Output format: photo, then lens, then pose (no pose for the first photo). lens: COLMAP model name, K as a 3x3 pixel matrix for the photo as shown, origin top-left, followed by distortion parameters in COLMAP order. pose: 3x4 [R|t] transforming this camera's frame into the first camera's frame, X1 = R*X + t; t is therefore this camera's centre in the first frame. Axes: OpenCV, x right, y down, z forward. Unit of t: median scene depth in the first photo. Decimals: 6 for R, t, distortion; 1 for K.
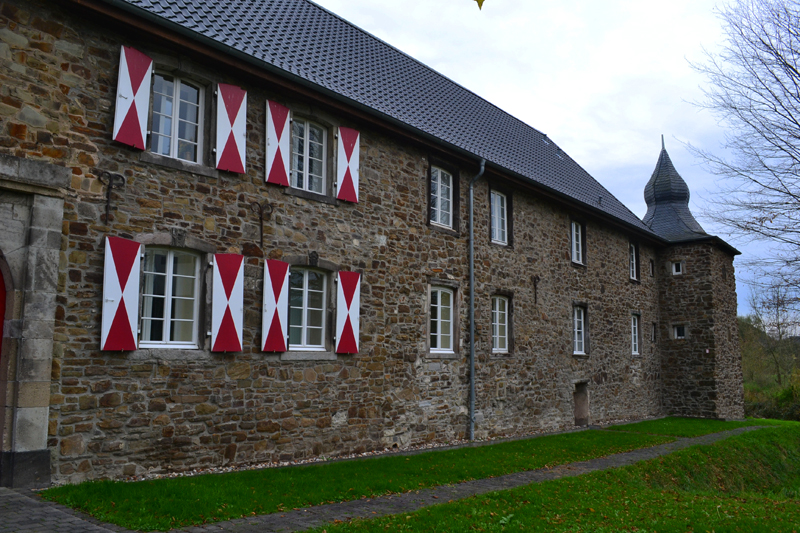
lens RADIAL K [[639.6, 0, 398.5], [0, 639.6, 267.2], [0, 0, 1]] dist [-0.064076, -0.010898]
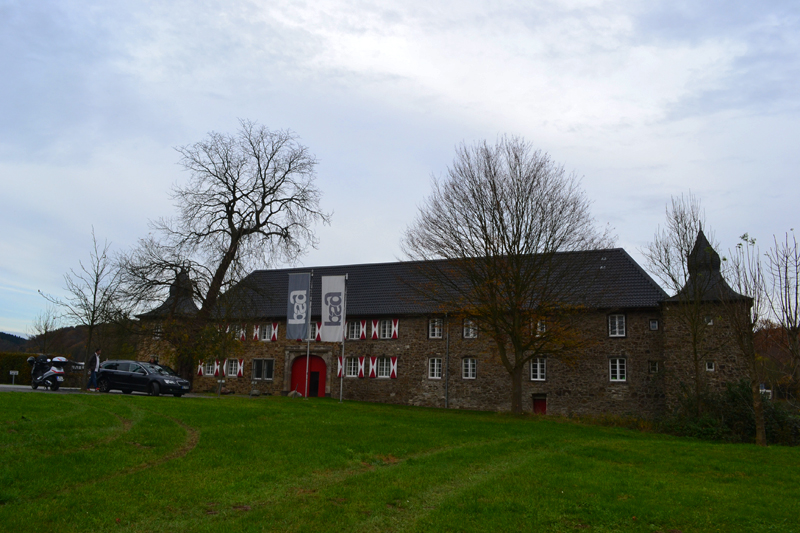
lens RADIAL K [[639.6, 0, 401.2], [0, 639.6, 265.9], [0, 0, 1]] dist [-0.064076, -0.010898]
pose [[0.266970, -0.188542, -0.945081, 5.207459], [0.102890, 0.980646, -0.166573, 0.162606], [0.958197, -0.052769, 0.281202, -0.034241]]
